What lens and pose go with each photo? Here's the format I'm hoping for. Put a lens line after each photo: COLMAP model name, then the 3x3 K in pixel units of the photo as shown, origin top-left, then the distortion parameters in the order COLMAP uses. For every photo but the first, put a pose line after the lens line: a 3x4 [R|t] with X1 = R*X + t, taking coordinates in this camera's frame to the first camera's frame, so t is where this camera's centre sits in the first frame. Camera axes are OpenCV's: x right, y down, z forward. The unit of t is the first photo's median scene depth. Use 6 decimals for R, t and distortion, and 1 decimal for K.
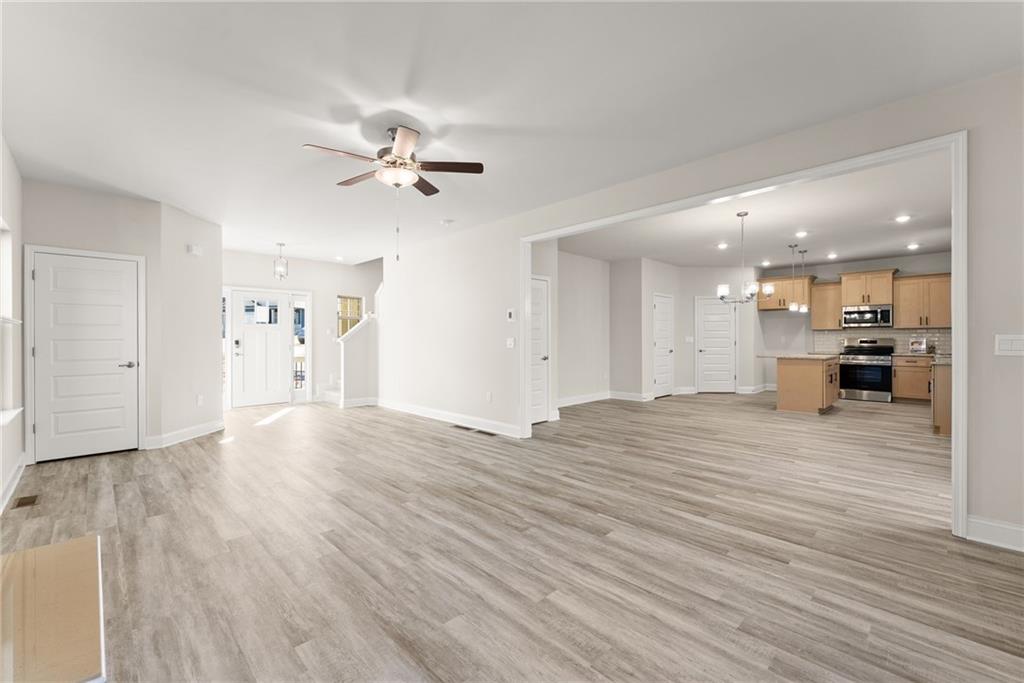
lens RADIAL K [[426.0, 0, 507.1], [0, 426.0, 339.7], [0, 0, 1]] dist [-0.000884, -0.000405]
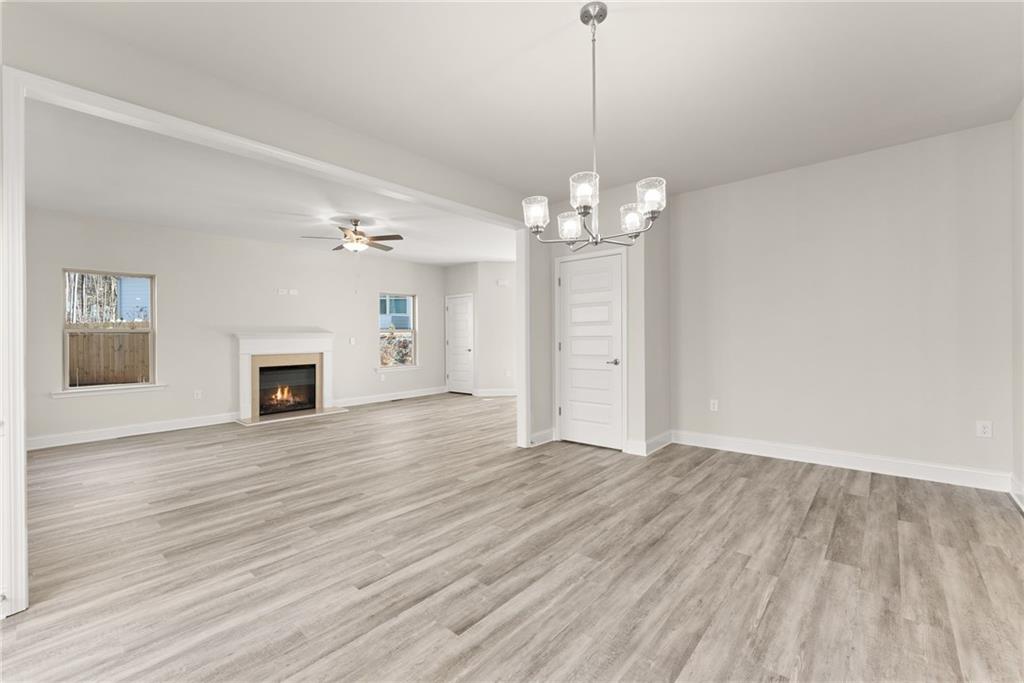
lens RADIAL K [[430.3, 0, 507.0], [0, 430.3, 333.7], [0, 0, 1]] dist [0.003712, -0.000200]
pose [[0.075197, -0.006405, -0.997148, 1.604350], [0.012044, 0.999912, -0.005514, -0.005183], [0.997096, -0.011595, 0.075268, 1.535683]]
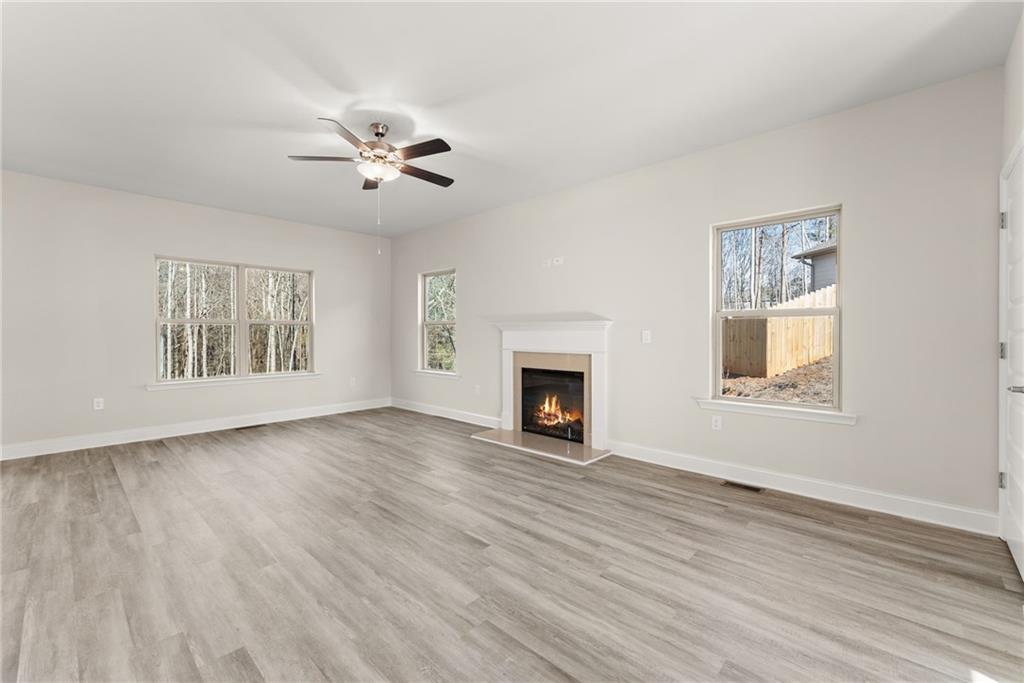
lens RADIAL K [[430.3, 0, 507.0], [0, 430.3, 333.7], [0, 0, 1]] dist [0.003712, -0.000200]
pose [[-0.999174, 0.005973, -0.040206, -0.536336], [0.005818, 0.999975, 0.003985, -0.000928], [0.040229, 0.003748, -0.999183, 2.106544]]
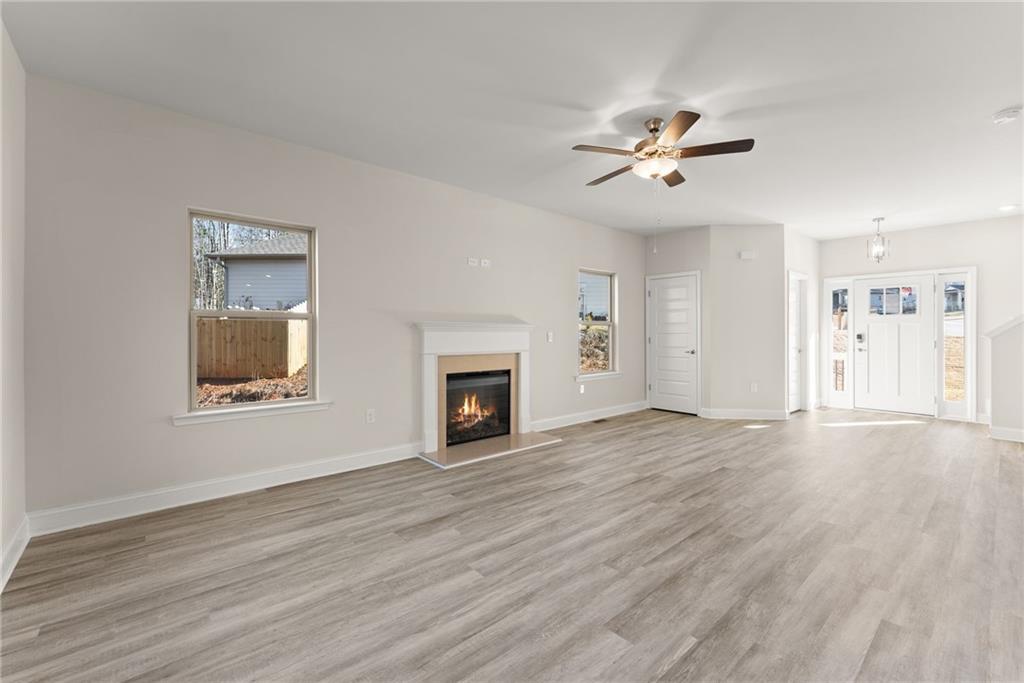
lens RADIAL K [[428.1, 0, 514.1], [0, 428.1, 334.7], [0, 0, 1]] dist [-0.001775, -0.000206]
pose [[-0.048182, 0.005322, -0.998824, 0.762020], [-0.002757, 0.999981, 0.005461, -0.002522], [0.998835, 0.003017, -0.048166, 0.747253]]
